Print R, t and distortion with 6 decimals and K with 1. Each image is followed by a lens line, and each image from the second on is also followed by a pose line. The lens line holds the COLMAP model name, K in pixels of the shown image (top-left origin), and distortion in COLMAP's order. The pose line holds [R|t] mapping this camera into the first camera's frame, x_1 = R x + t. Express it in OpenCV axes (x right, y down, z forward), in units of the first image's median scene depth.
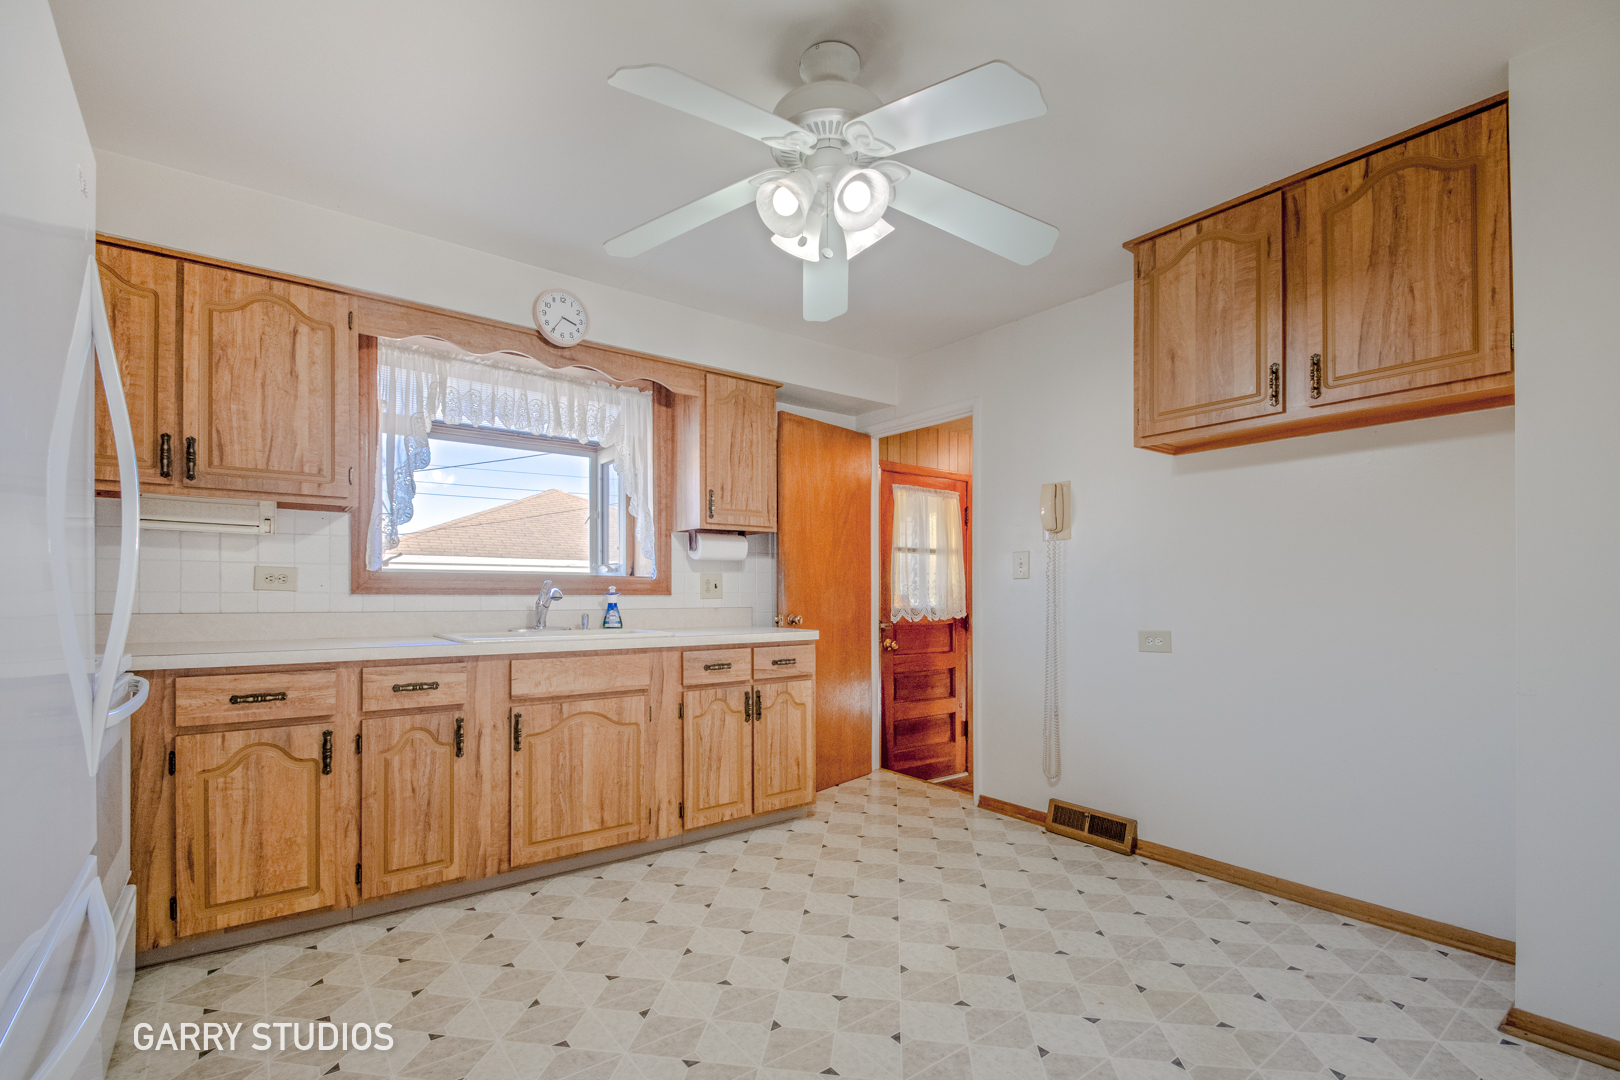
lens RADIAL K [[712.5, 0, 781.9], [0, 712.5, 593.5], [0, 0, 1]] dist [-0.001982, -0.001710]
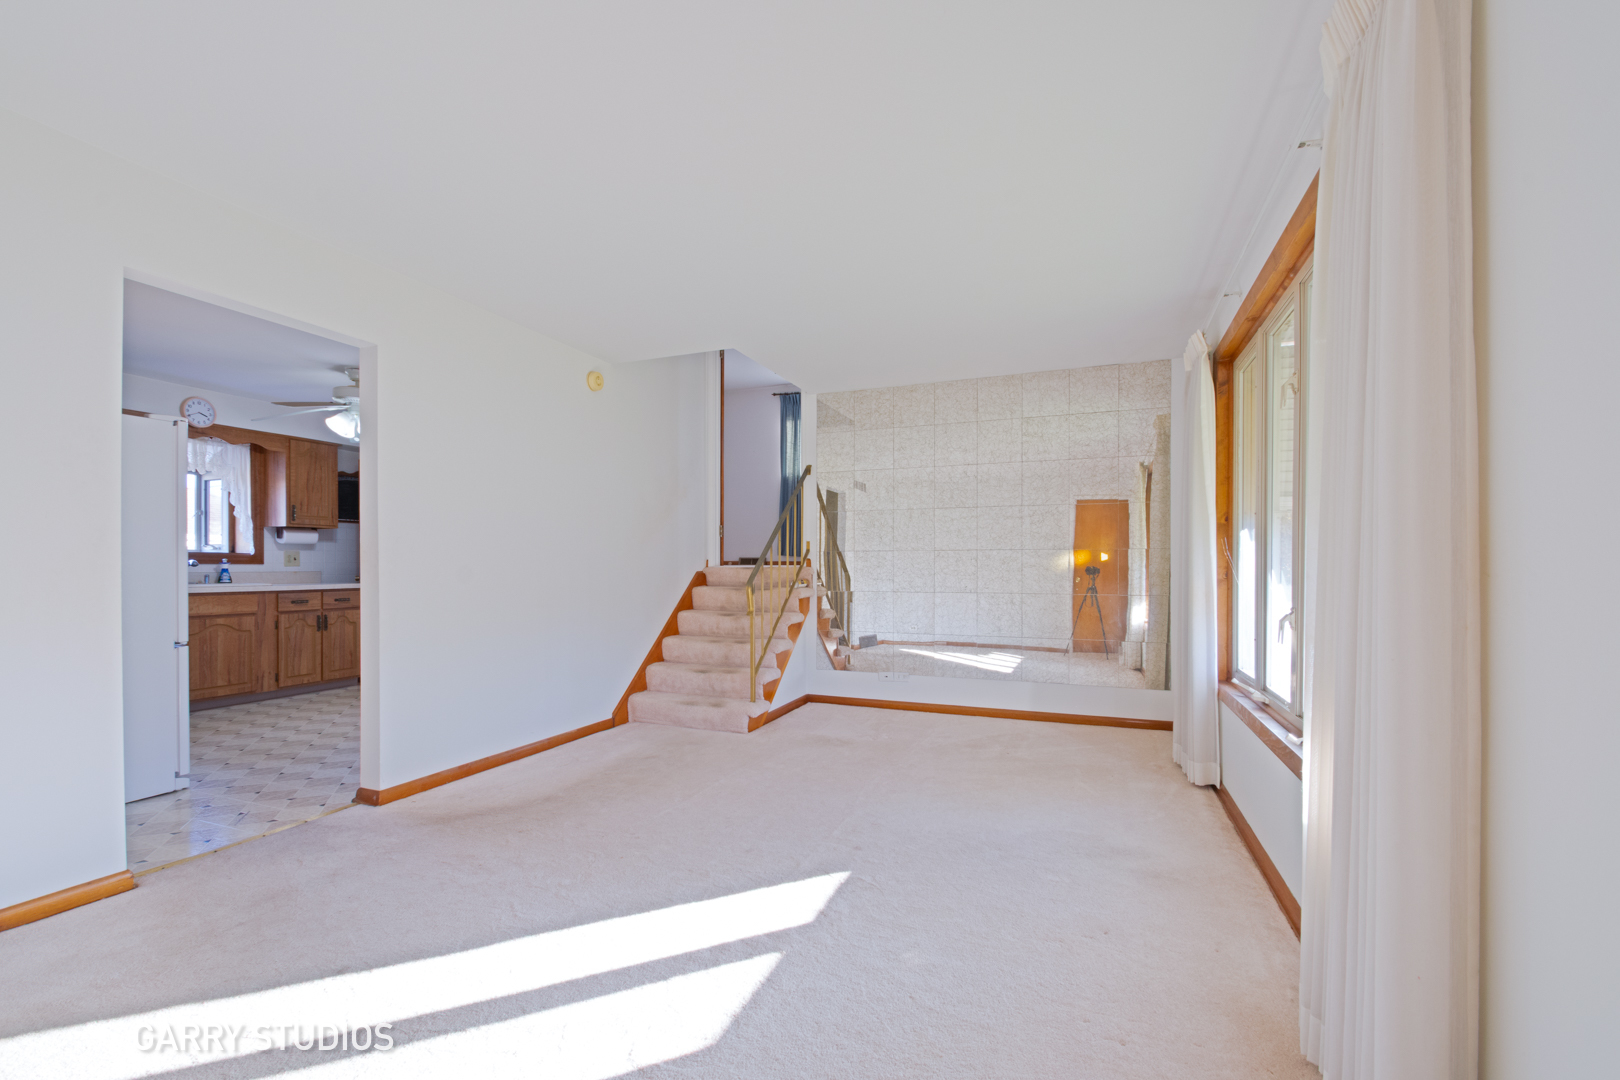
lens RADIAL K [[712.5, 0, 804.4], [0, 712.5, 562.4], [0, 0, 1]] dist [-0.001982, -0.001710]
pose [[0.843734, 0.002222, 0.536758, 0.026697], [-0.000017, 0.999992, -0.004114, 0.005906], [-0.536762, 0.003462, 0.843726, -1.349190]]
